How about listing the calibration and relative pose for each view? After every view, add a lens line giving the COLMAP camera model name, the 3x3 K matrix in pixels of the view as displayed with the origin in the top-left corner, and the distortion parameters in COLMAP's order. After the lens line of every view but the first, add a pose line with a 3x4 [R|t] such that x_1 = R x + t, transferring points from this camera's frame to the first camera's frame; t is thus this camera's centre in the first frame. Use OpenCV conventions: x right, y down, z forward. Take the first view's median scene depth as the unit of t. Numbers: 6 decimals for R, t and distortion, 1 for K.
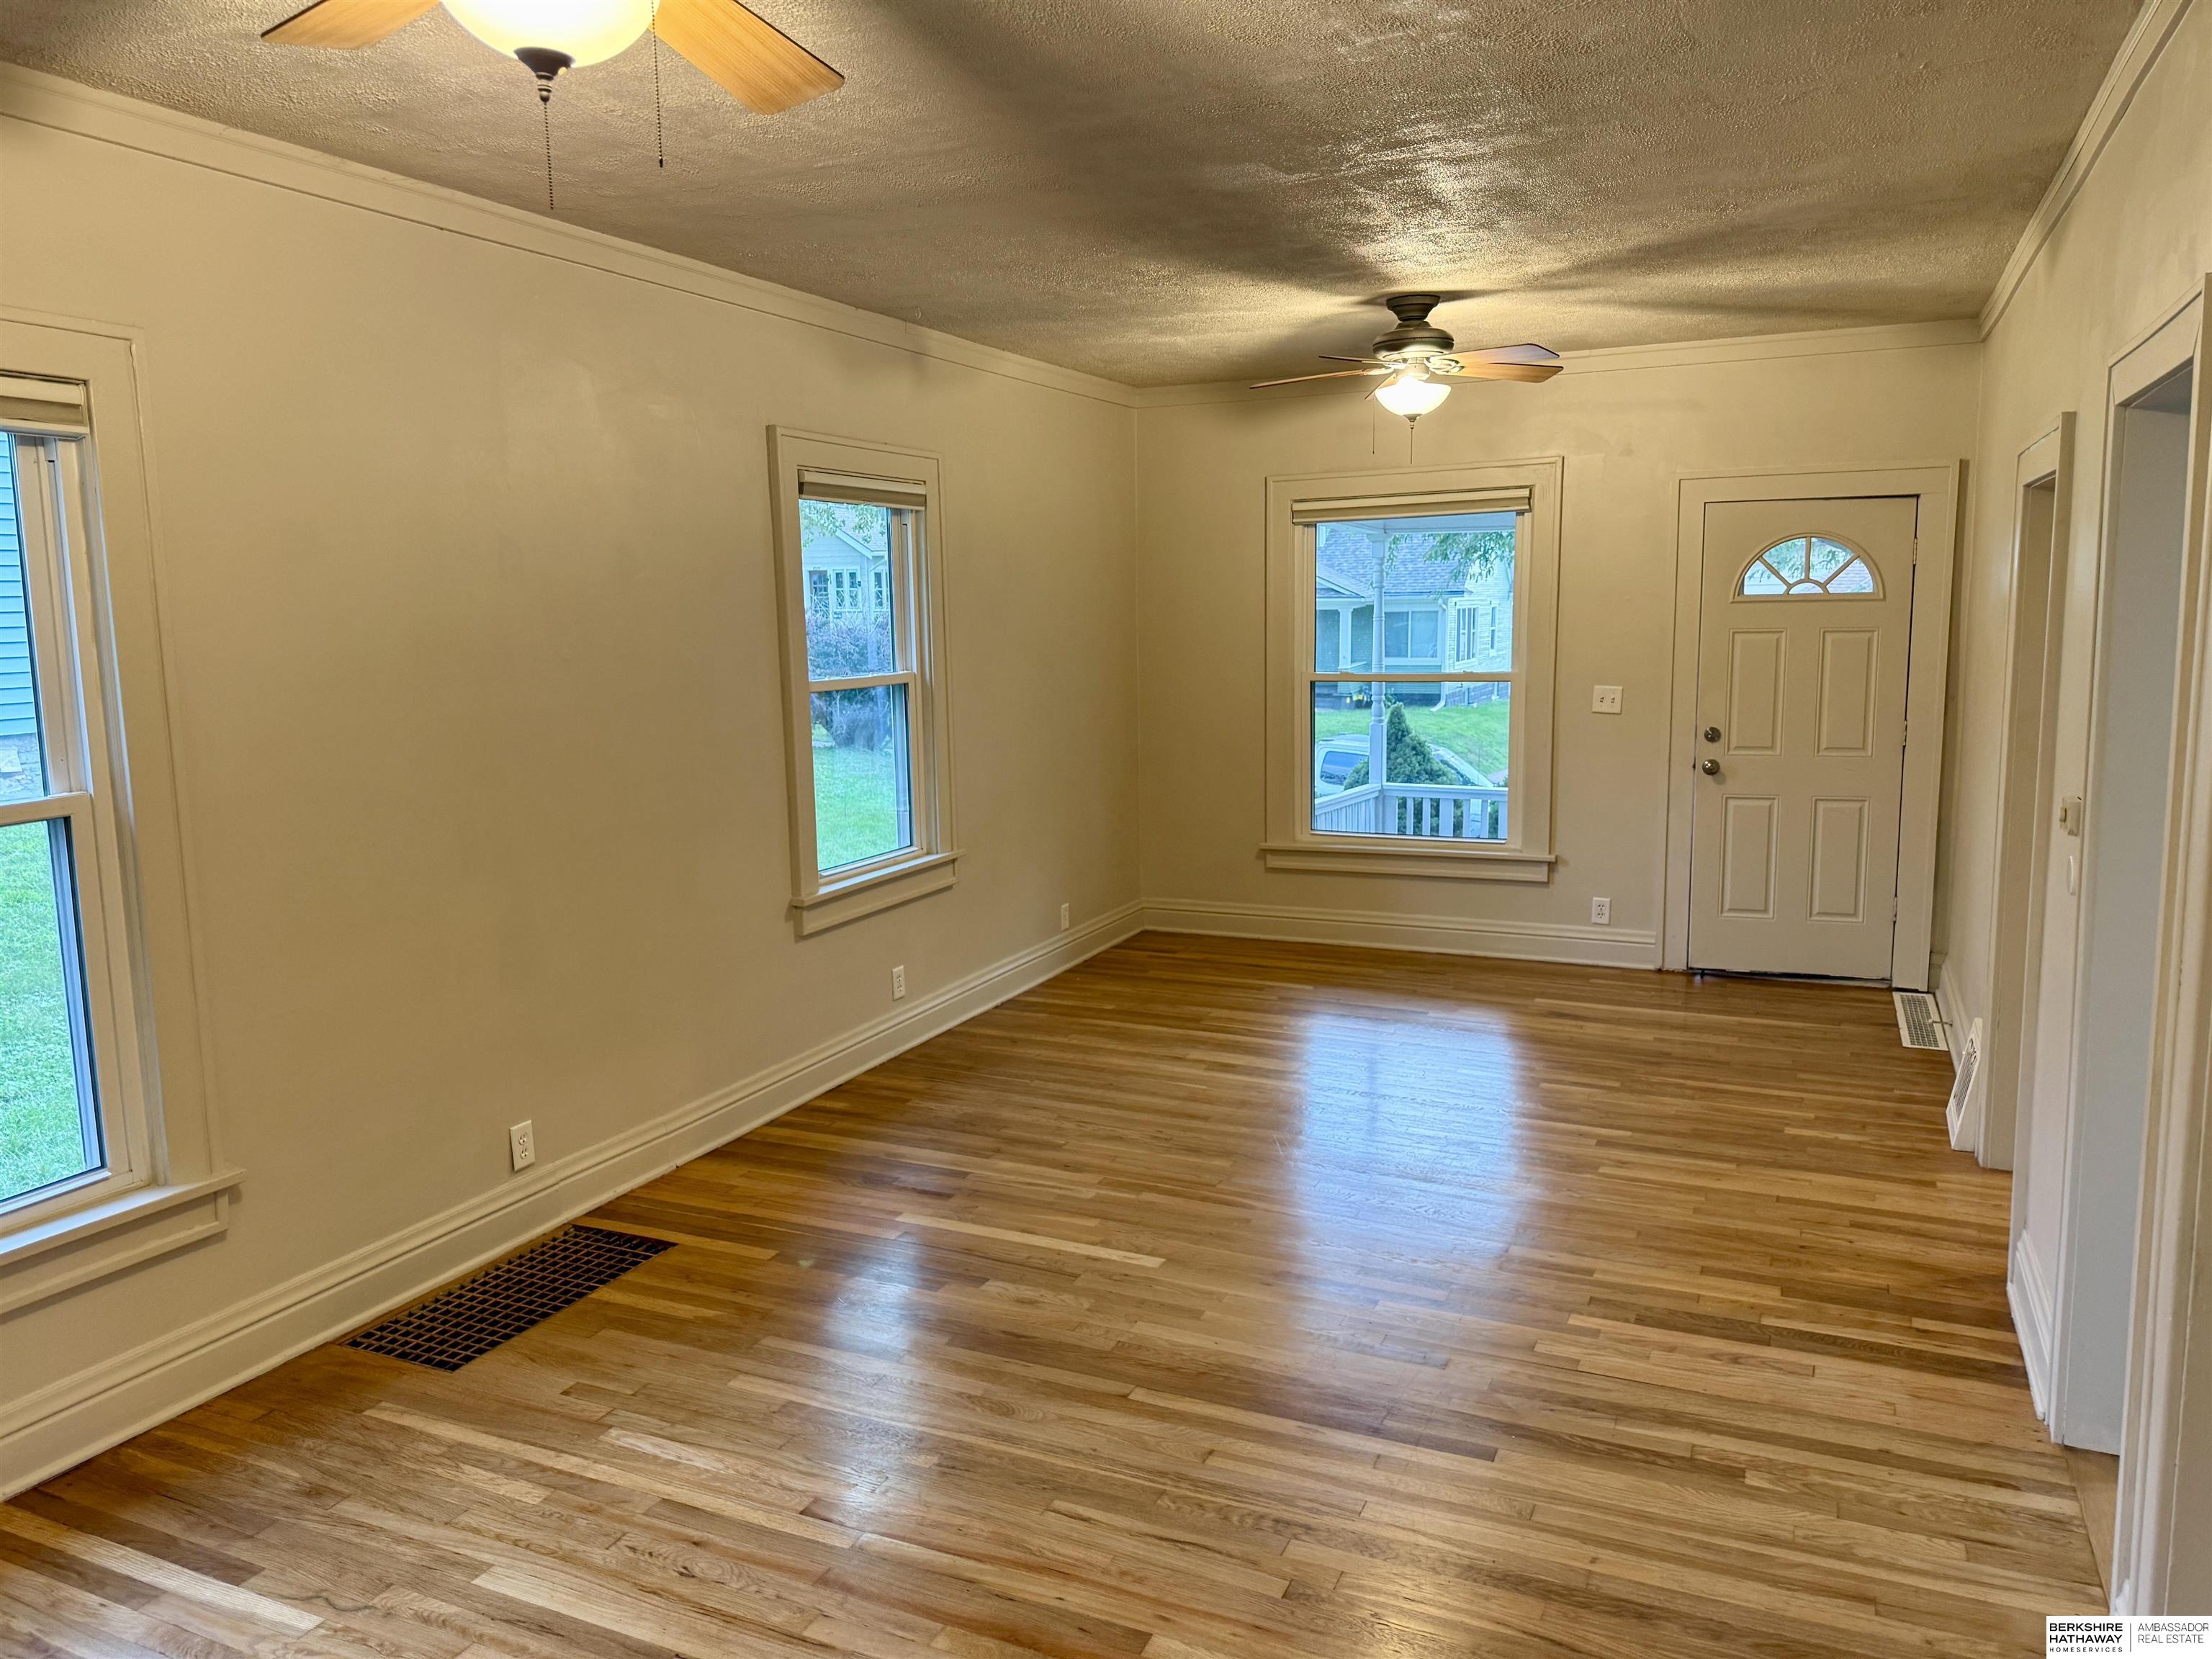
lens RADIAL K [[1568.3, 0, 1105.4], [0, 1568.3, 776.3], [0, 0, 1]] dist [0.036065, -0.042082]
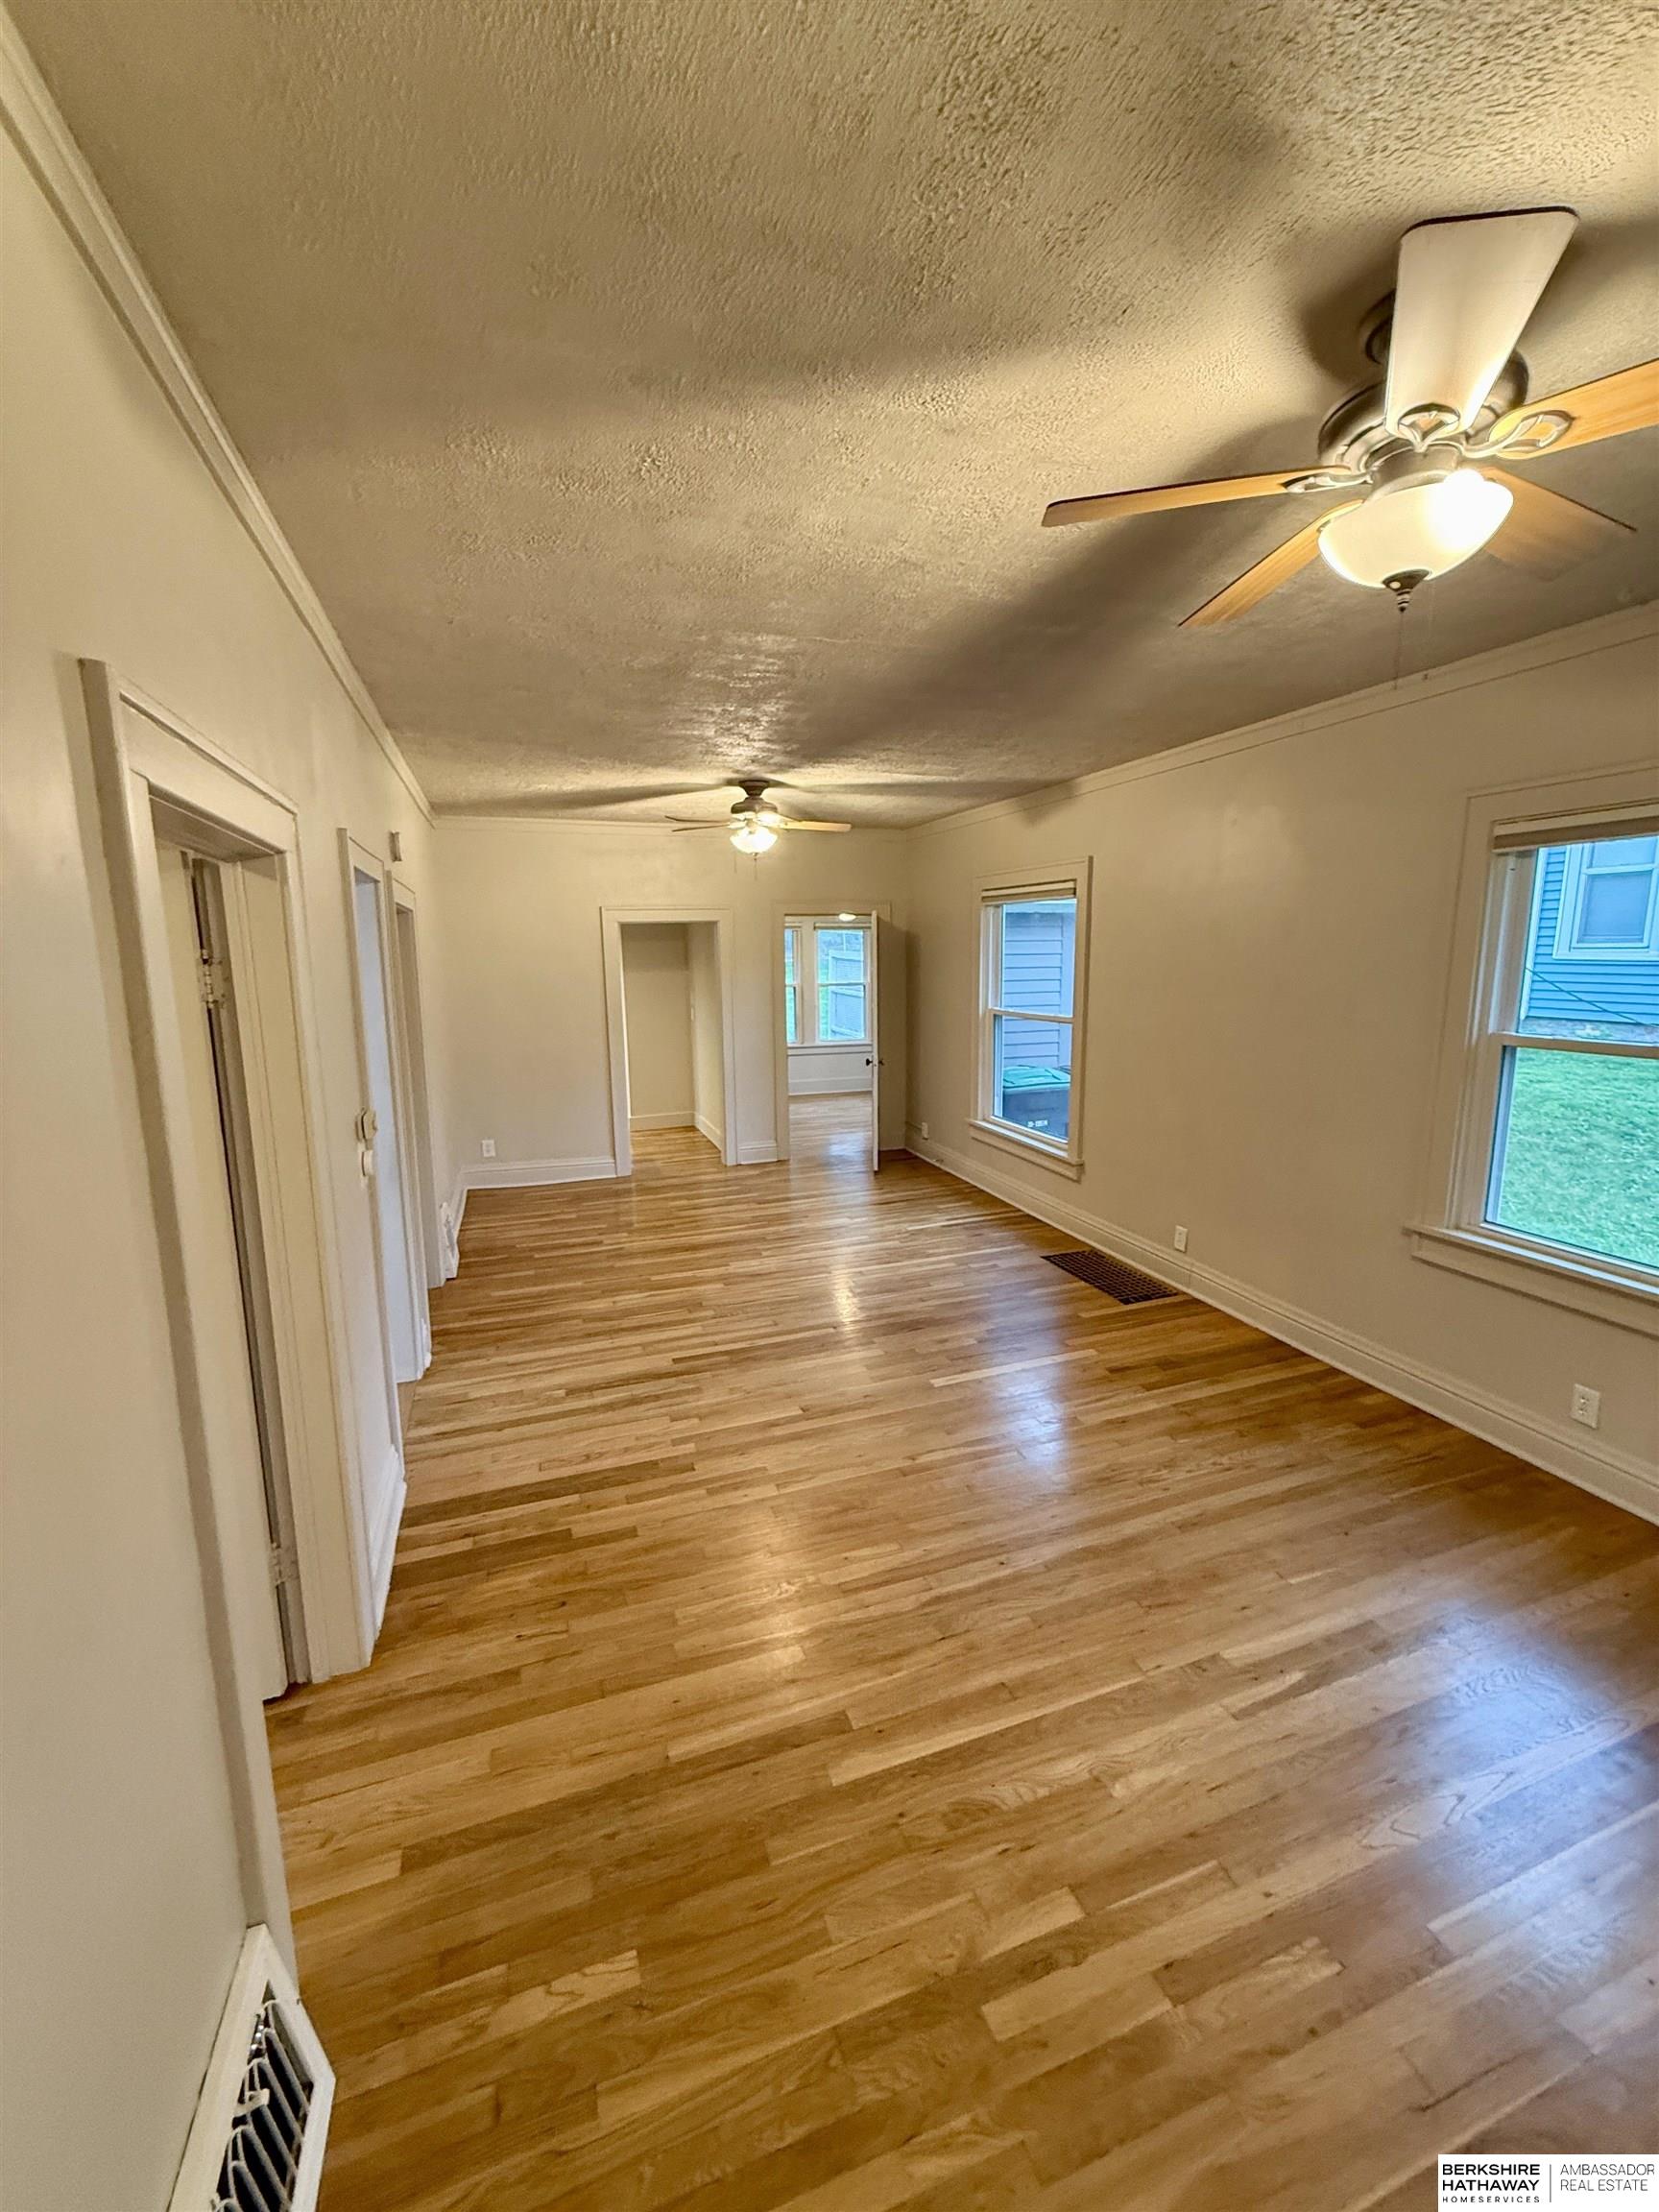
lens RADIAL K [[886.2, 0, 833.3], [0, 886.2, 1101.2], [0, 0, 1]] dist [-0.000799, -0.000641]
pose [[-0.708560, 0.140321, -0.691558, 0.735651], [-0.060823, 0.964237, 0.257968, -0.202528], [0.703024, 0.224848, -0.674685, 1.578824]]
